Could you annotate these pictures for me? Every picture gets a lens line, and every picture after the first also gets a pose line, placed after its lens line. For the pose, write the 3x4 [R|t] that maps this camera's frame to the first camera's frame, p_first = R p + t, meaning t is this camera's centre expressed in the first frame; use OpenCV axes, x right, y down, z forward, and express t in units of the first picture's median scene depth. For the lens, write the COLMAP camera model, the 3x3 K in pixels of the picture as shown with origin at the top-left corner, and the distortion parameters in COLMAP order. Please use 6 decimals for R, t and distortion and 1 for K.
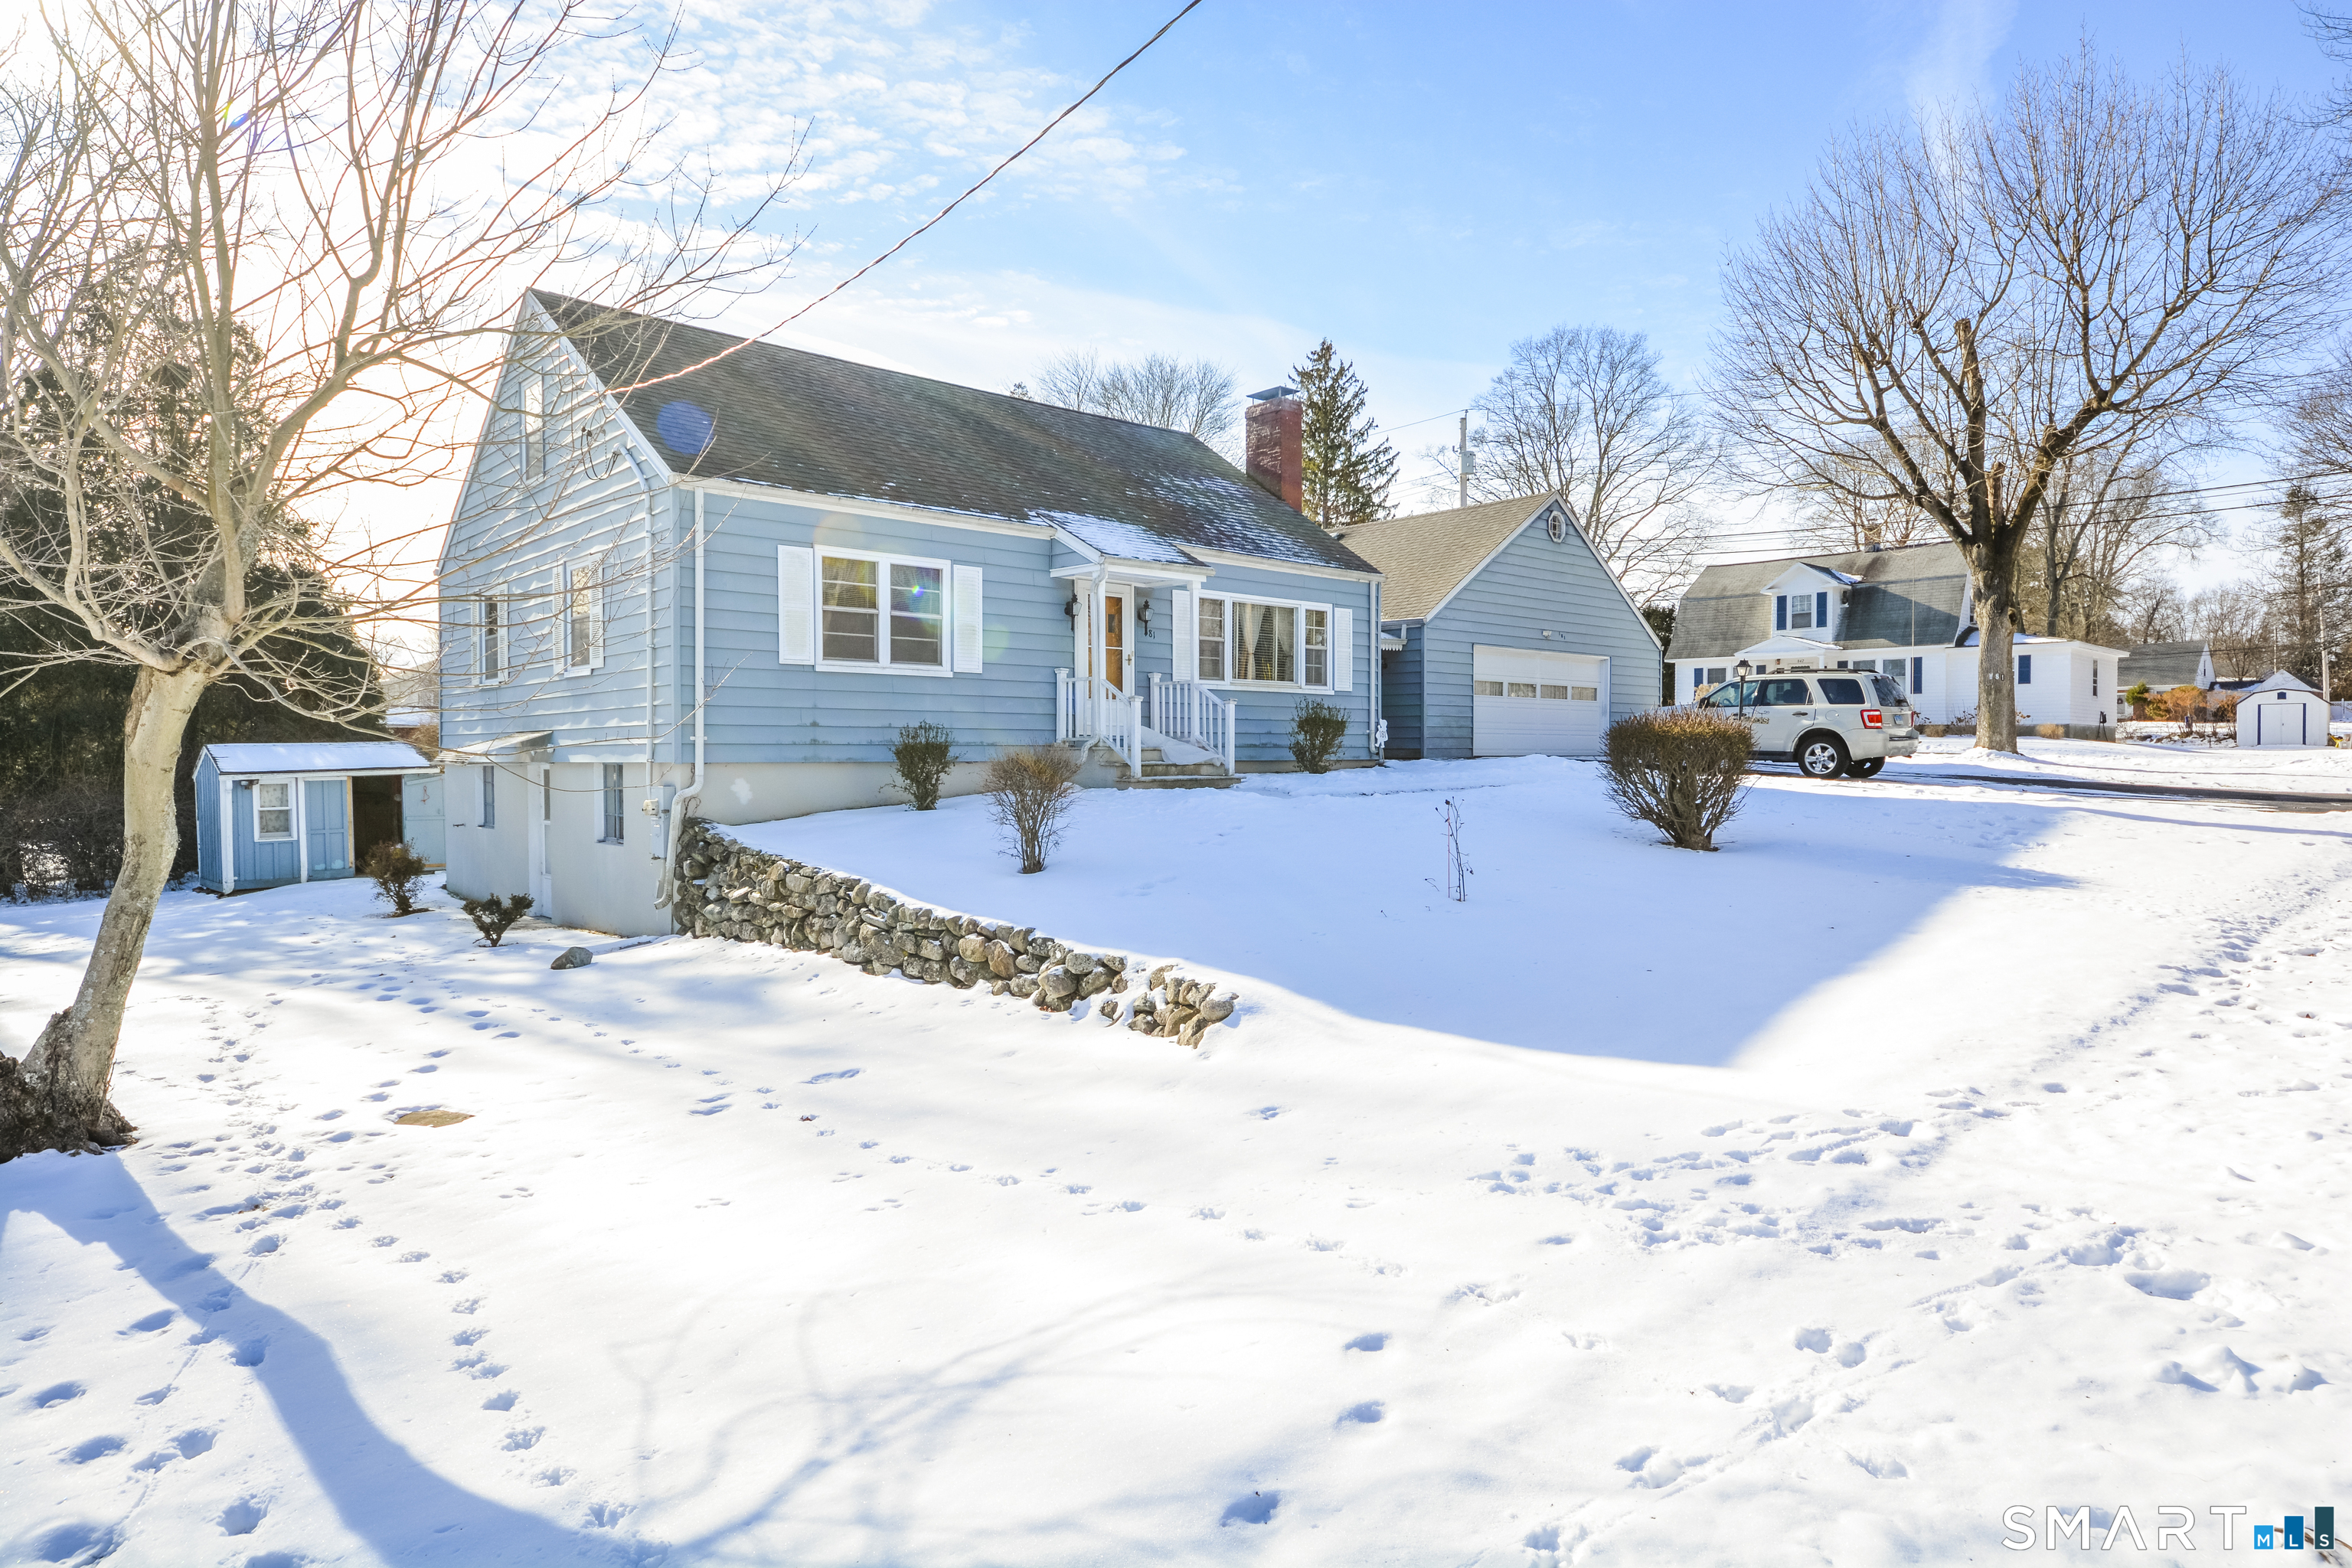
lens RADIAL K [[1375.2, 0, 1162.9], [0, 1375.2, 789.8], [0, 0, 1]] dist [0.029050, -0.022250]
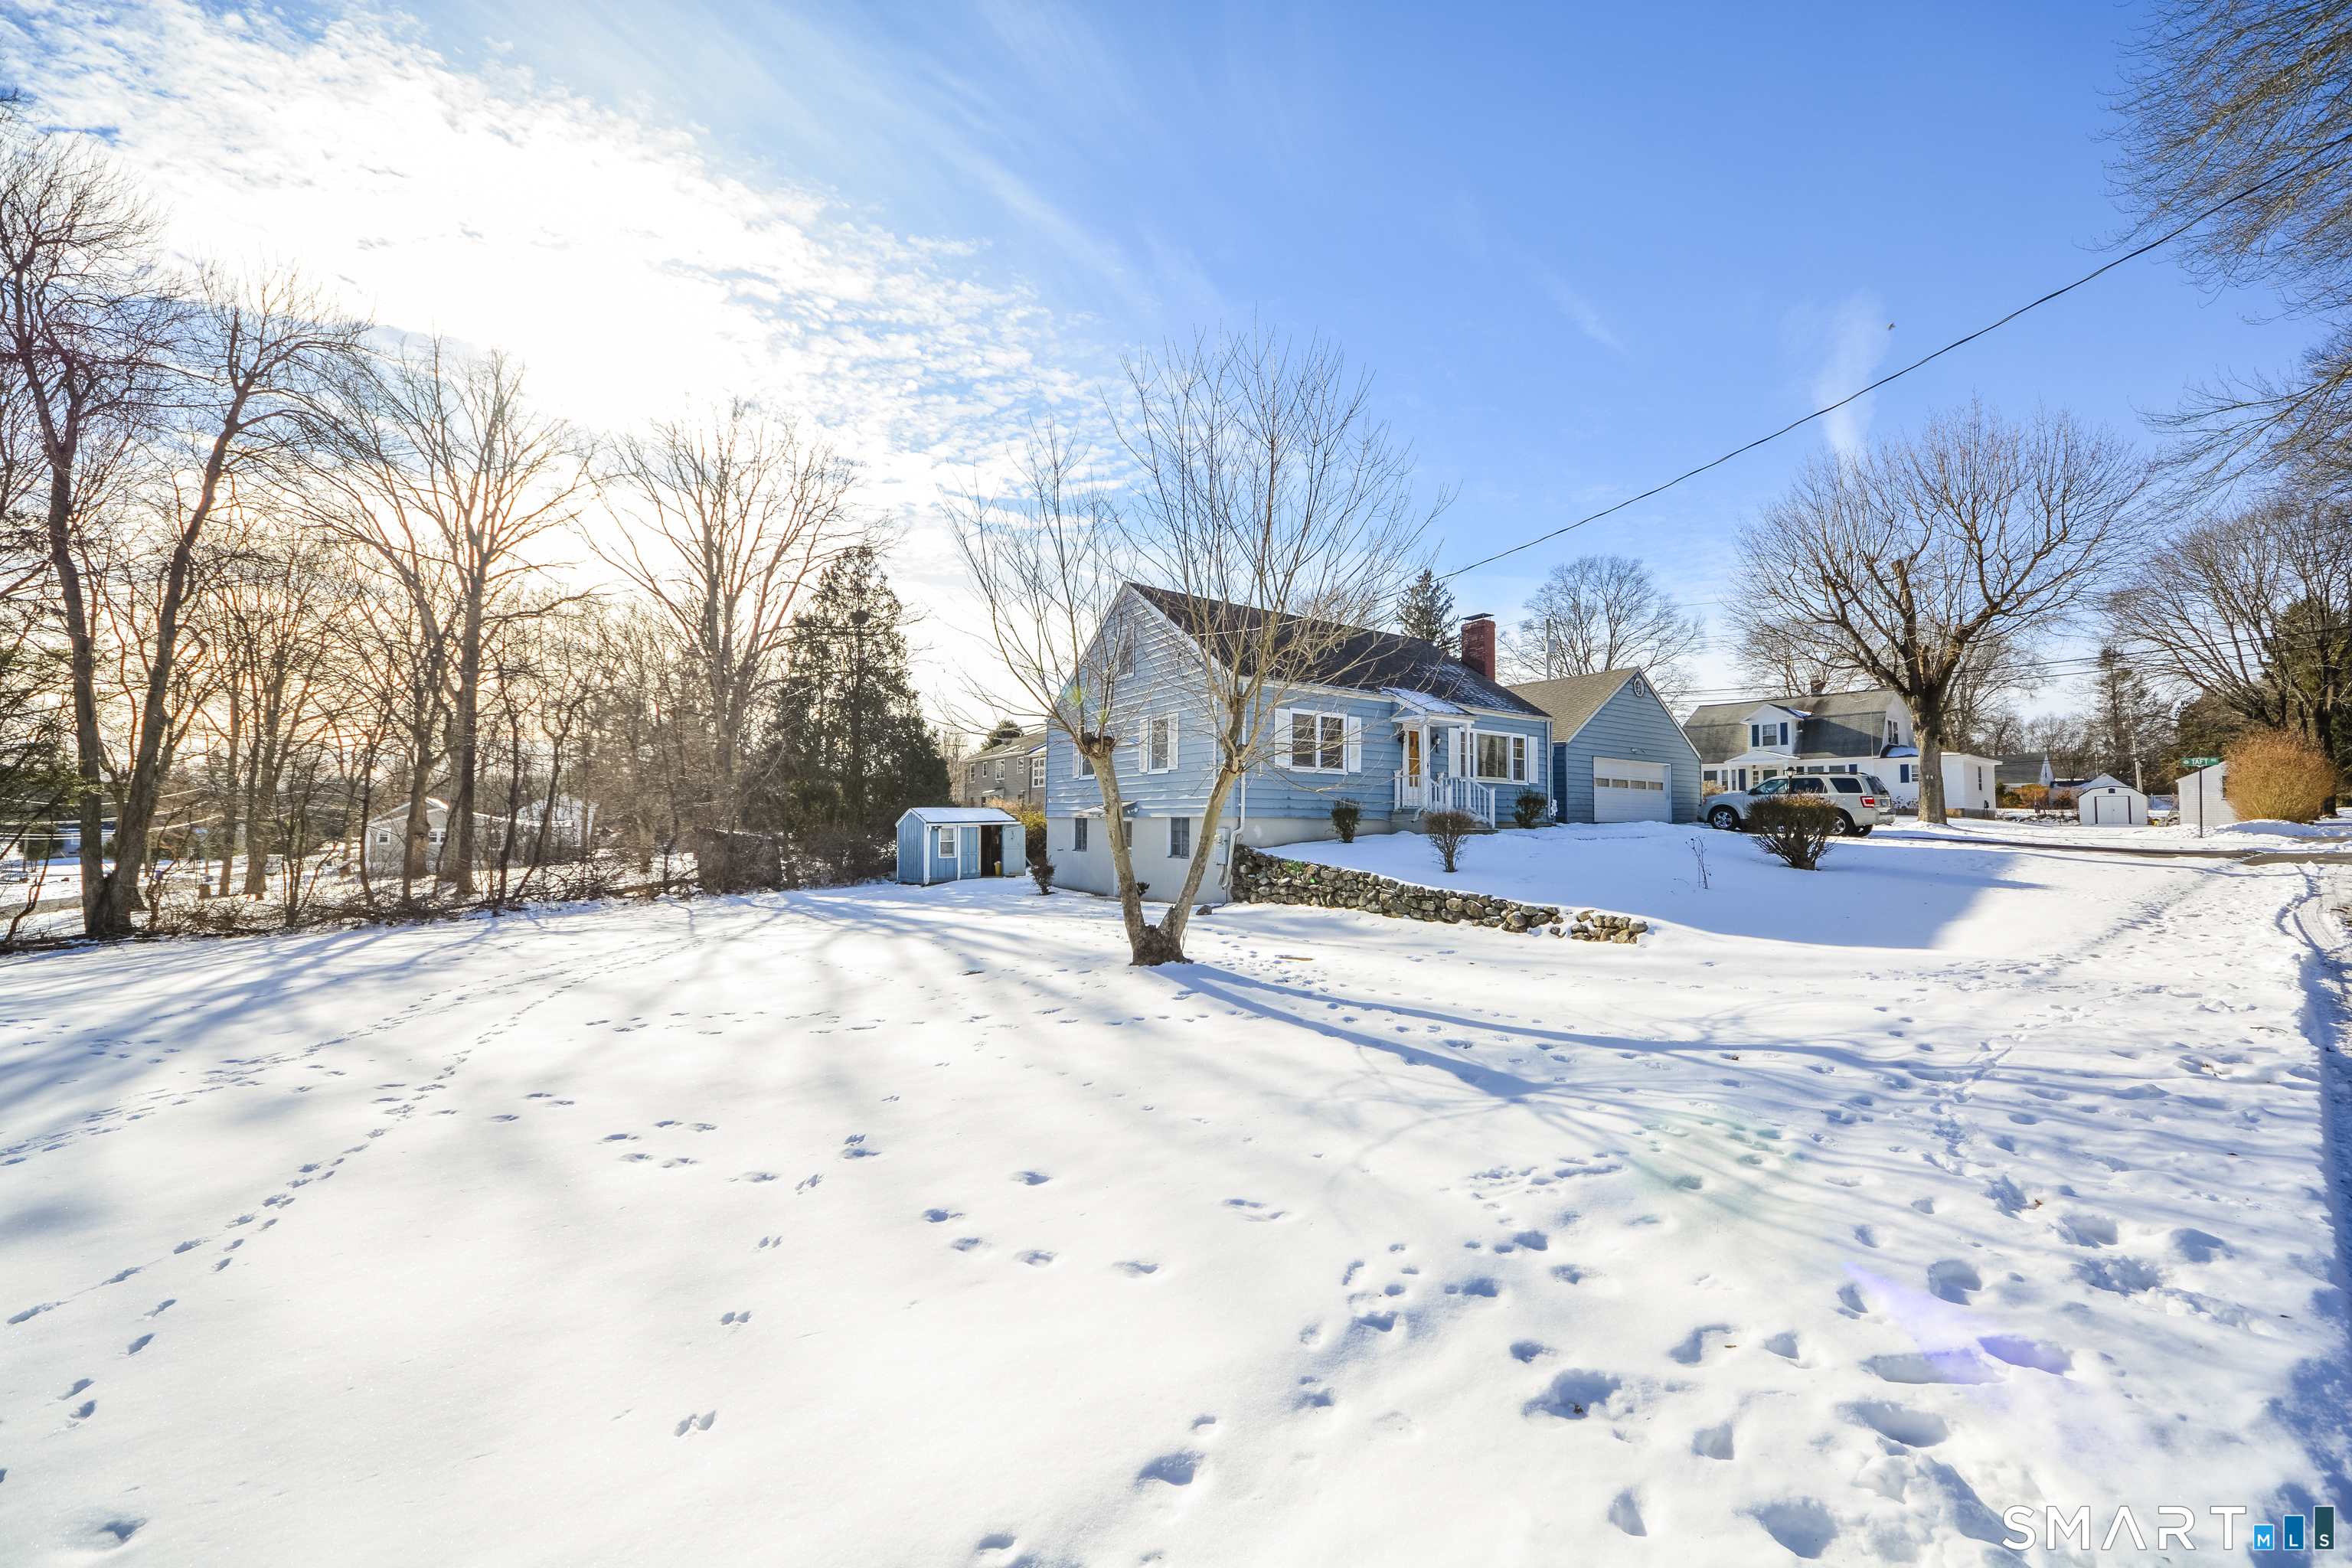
lens RADIAL K [[873.6, 0, 1176.0], [0, 873.6, 784.0], [0, 0, 1]] dist [0.061264, -0.037011]
pose [[0.992434, 0.006212, -0.122618, -0.152493], [-0.014761, 0.997512, -0.068938, 0.011881], [0.121885, 0.070227, 0.990057, -0.148707]]
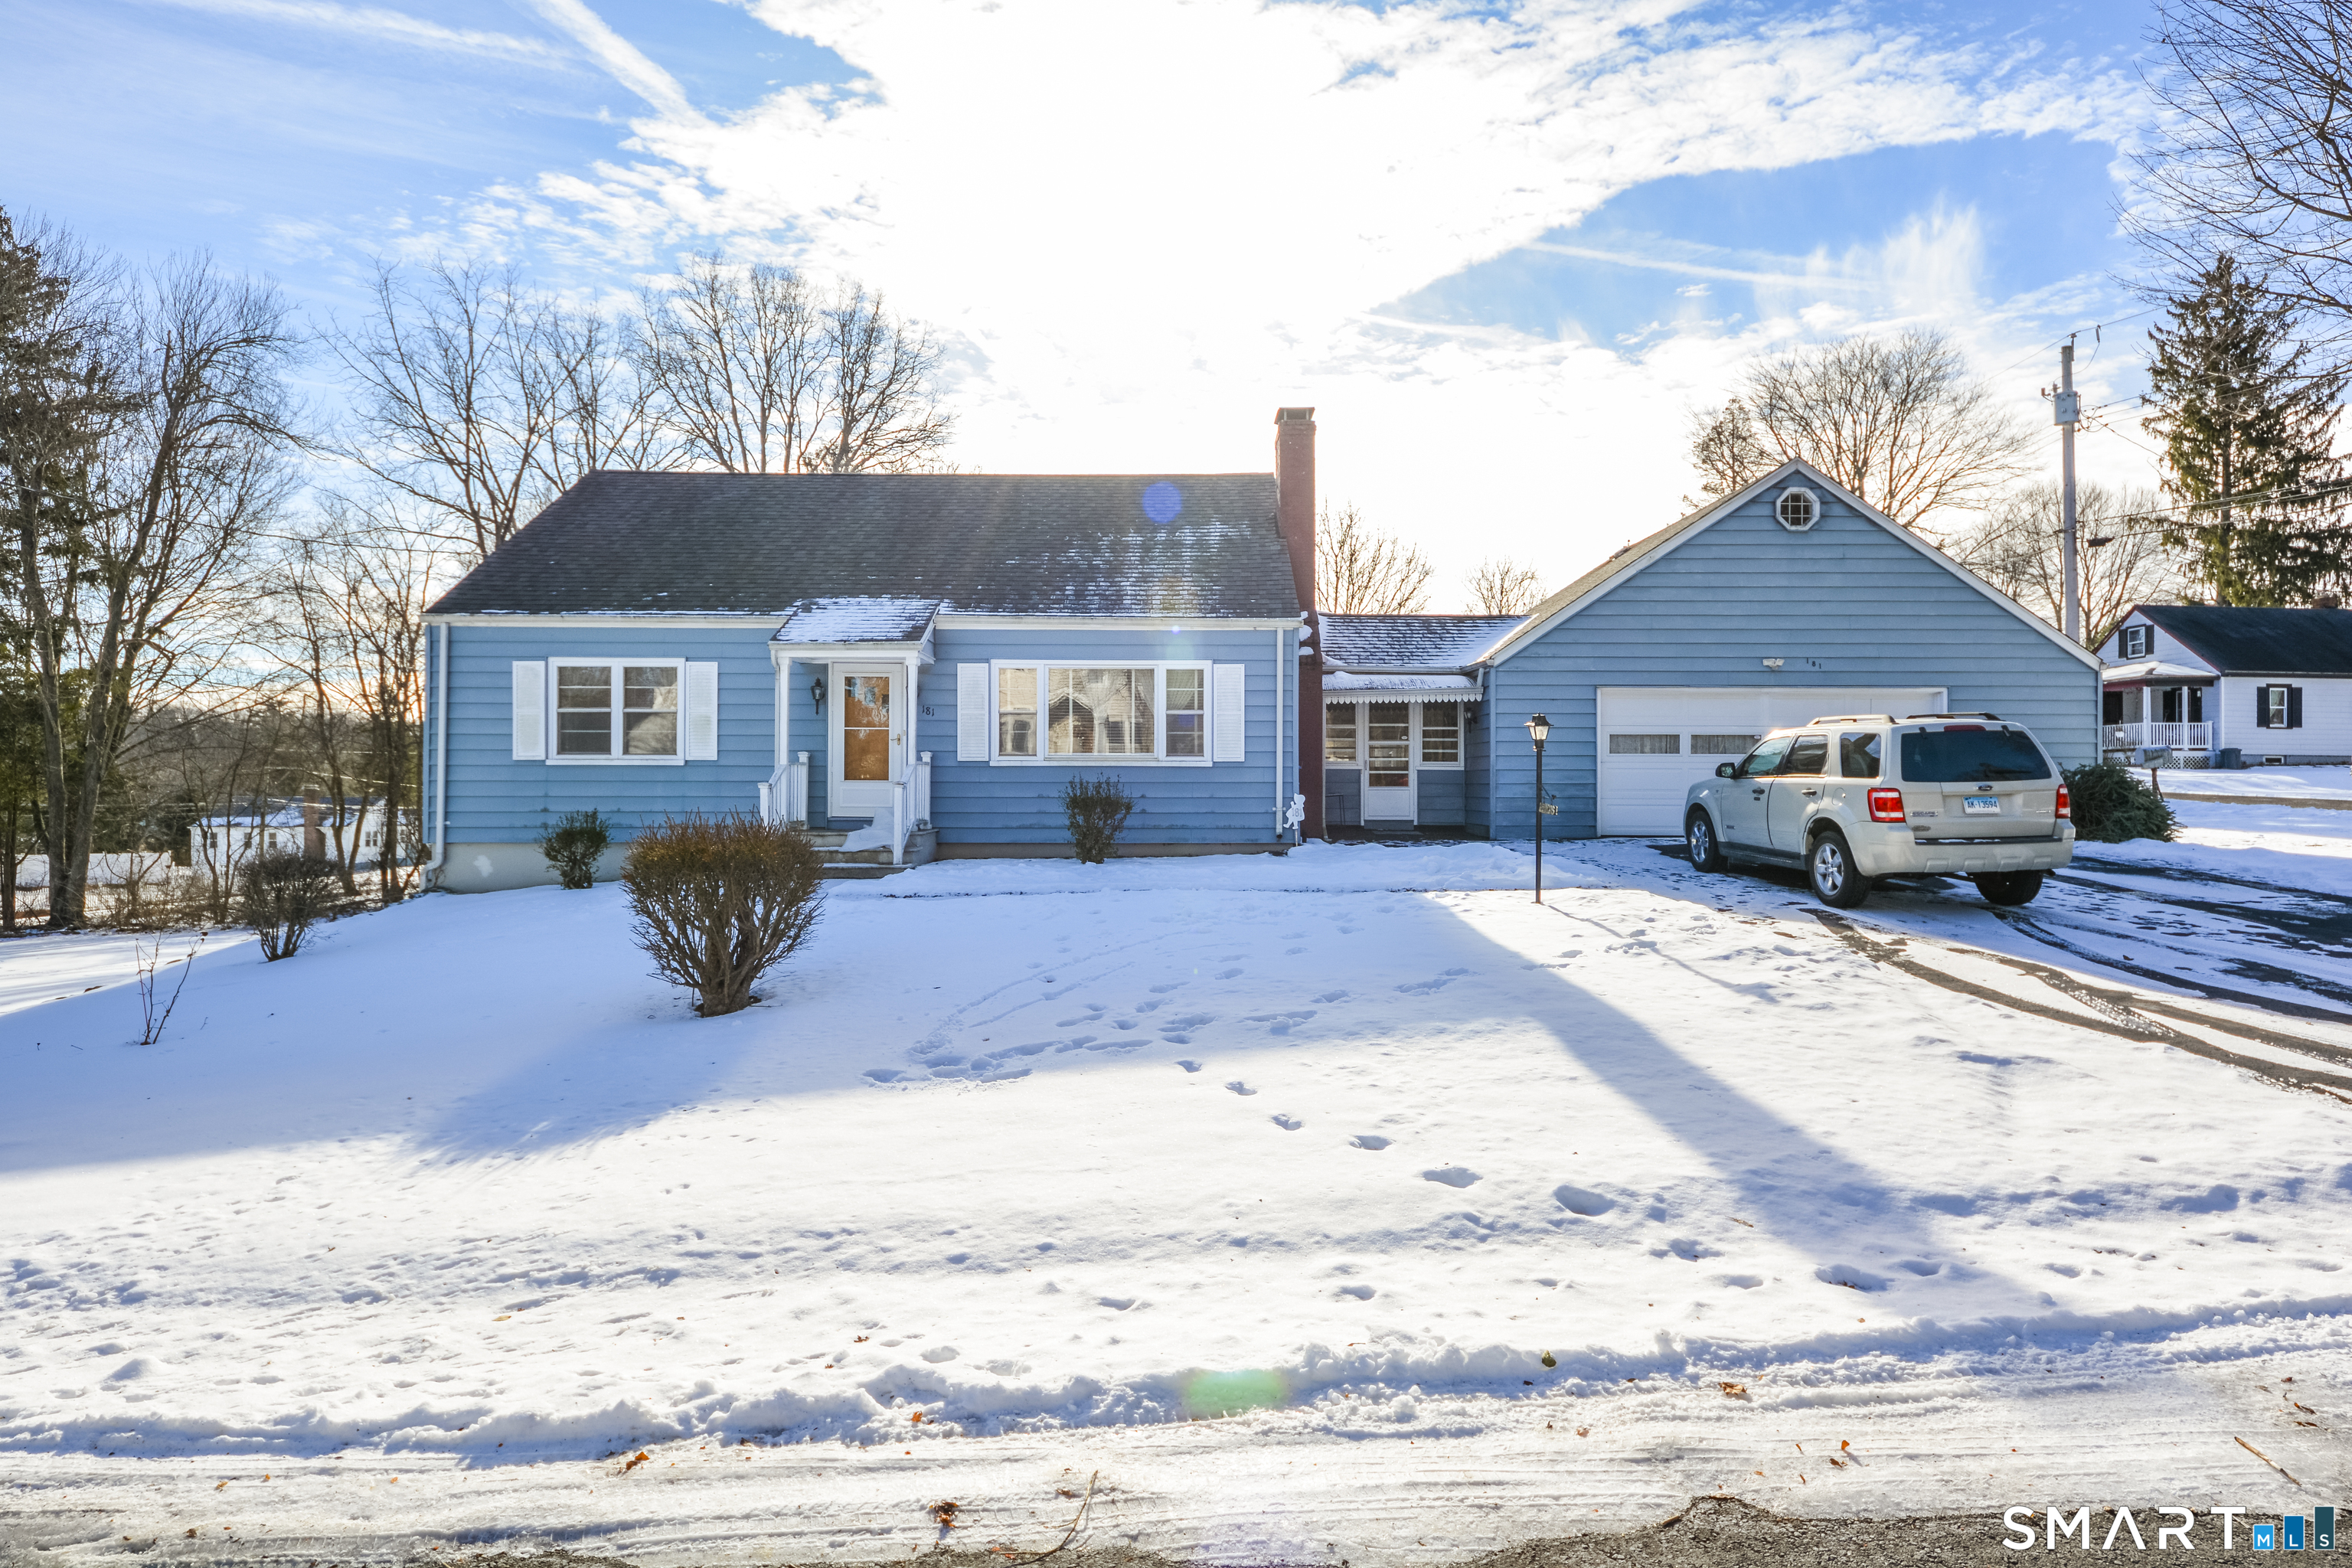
lens RADIAL K [[1265.3, 0, 1176.0], [0, 1265.3, 784.0], [0, 0, 1]] dist [0.001580, 0.000108]
pose [[0.740039, 0.001487, -0.672563, 0.510462], [-0.018293, 0.999672, -0.017918, -0.035431], [0.672315, 0.025563, 0.739823, 0.330927]]
